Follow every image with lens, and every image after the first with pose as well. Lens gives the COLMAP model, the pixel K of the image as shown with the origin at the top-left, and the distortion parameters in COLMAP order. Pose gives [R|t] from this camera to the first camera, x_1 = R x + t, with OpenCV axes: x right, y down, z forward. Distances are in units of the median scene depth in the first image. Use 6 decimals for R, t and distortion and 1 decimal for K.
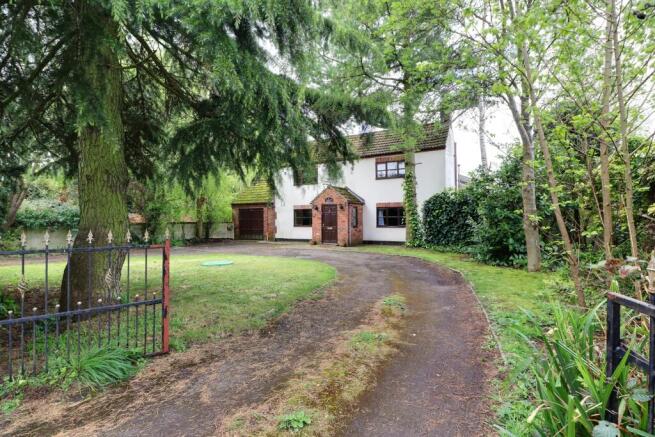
lens RADIAL K [[302.4, 0, 328.4], [0, 302.4, 217.8], [0, 0, 1]] dist [-0.012314, -0.005737]
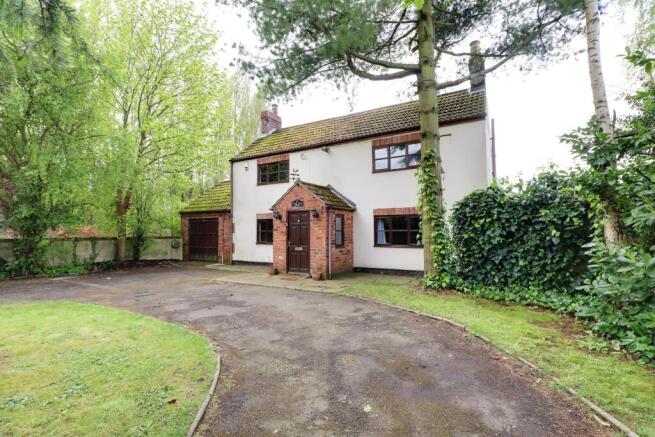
lens RADIAL K [[302.4, 0, 329.1], [0, 302.4, 216.5], [0, 0, 1]] dist [-0.012314, -0.005737]
pose [[0.999845, 0.001111, -0.017585, 0.076958], [-0.001916, 0.998948, -0.045826, -0.003465], [0.017516, 0.045853, 0.998795, 0.366979]]
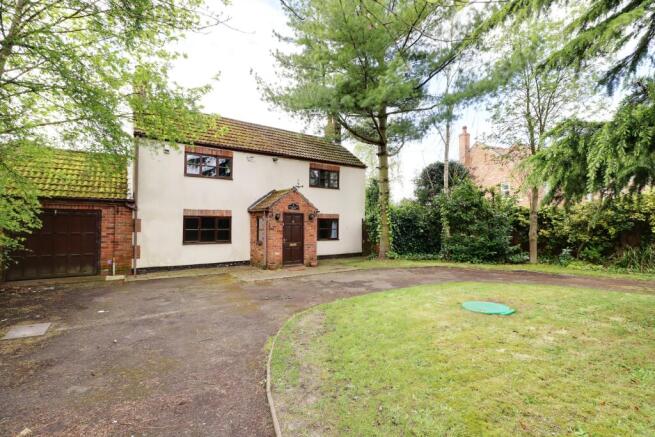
lens RADIAL K [[302.4, 0, 330.3], [0, 302.4, 223.2], [0, 0, 1]] dist [-0.012314, -0.005737]
pose [[0.436394, 0.021939, 0.899488, -0.622413], [-0.008957, 0.999759, -0.020038, -0.004719], [-0.899711, 0.000688, 0.436485, 0.578919]]
